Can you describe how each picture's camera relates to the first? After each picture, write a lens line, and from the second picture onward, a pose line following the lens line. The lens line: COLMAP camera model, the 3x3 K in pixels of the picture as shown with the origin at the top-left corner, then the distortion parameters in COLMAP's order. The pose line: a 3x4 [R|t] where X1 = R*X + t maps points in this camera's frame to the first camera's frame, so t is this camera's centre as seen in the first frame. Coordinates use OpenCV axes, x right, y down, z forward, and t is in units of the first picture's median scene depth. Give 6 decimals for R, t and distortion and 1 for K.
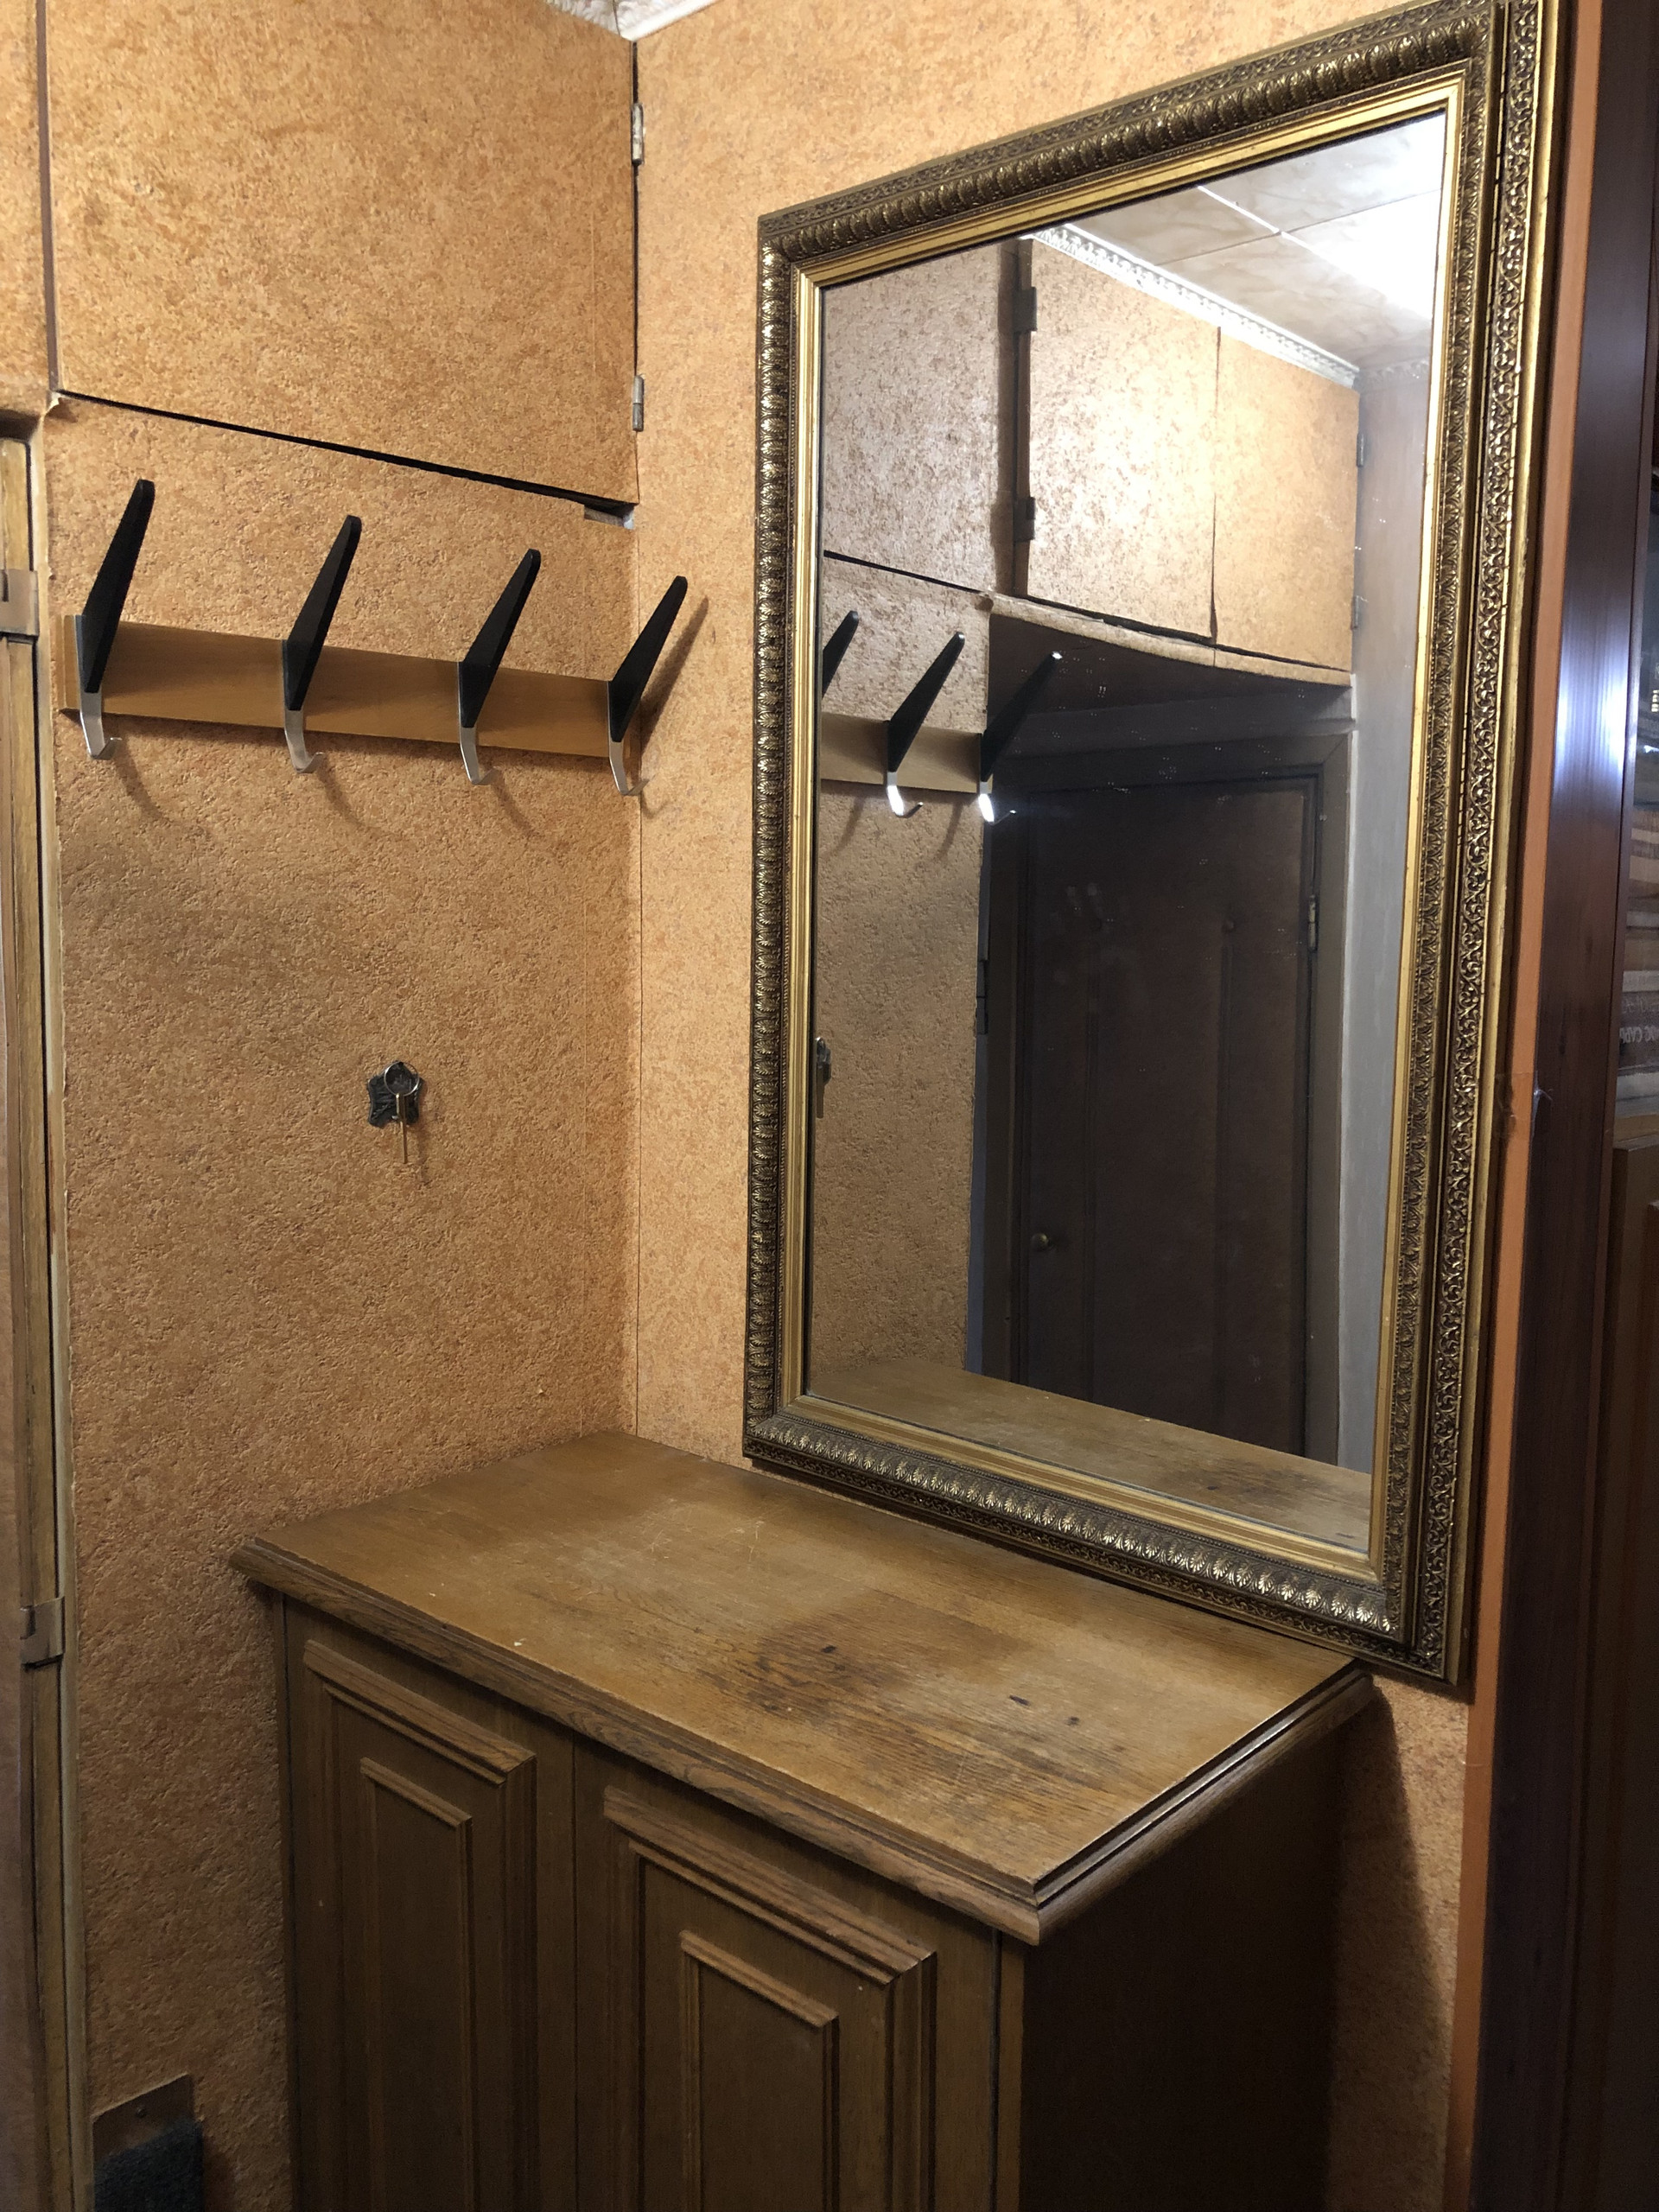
lens RADIAL K [[1811.1, 0, 834.0], [0, 1811.1, 1108.3], [0, 0, 1]] dist [0.015244, -0.015411]
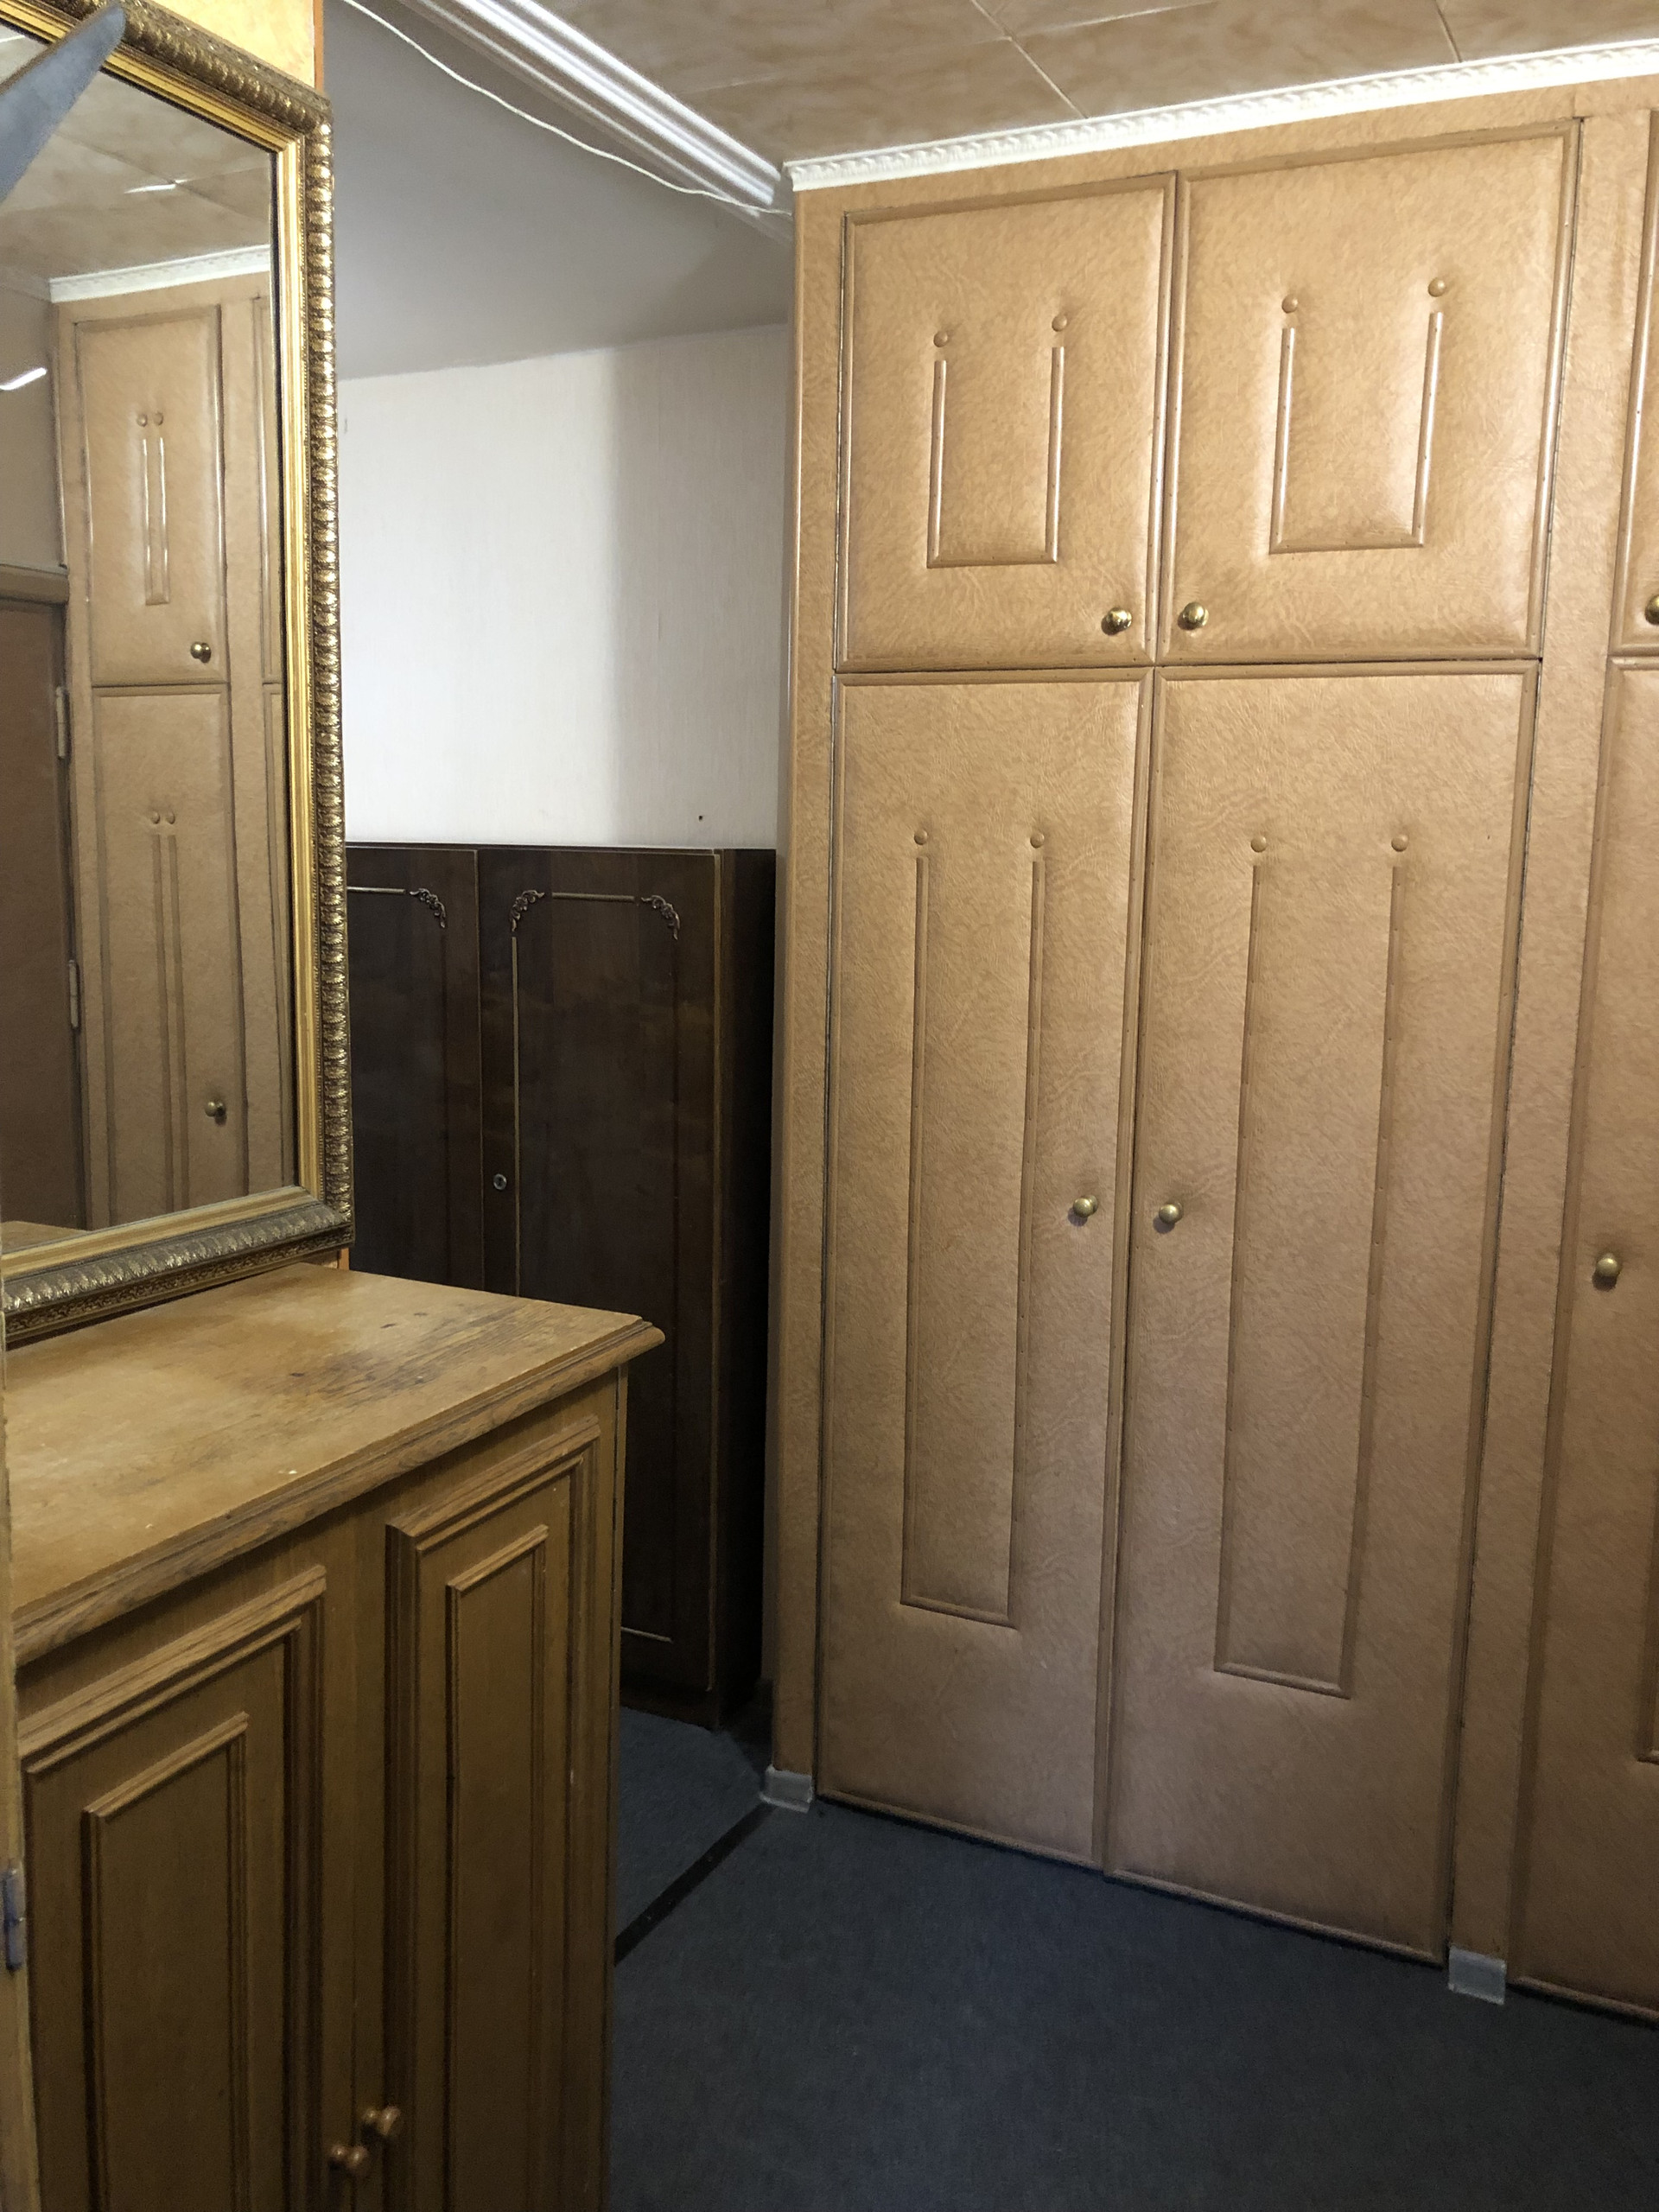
lens RADIAL K [[1811.1, 0, 829.9], [0, 1811.1, 1101.0], [0, 0, 1]] dist [0.015244, -0.015411]
pose [[-0.310524, -0.157407, 0.937442, -0.982590], [0.074938, 0.979071, 0.189220, -0.050369], [-0.947607, 0.129007, -0.292229, 0.854711]]
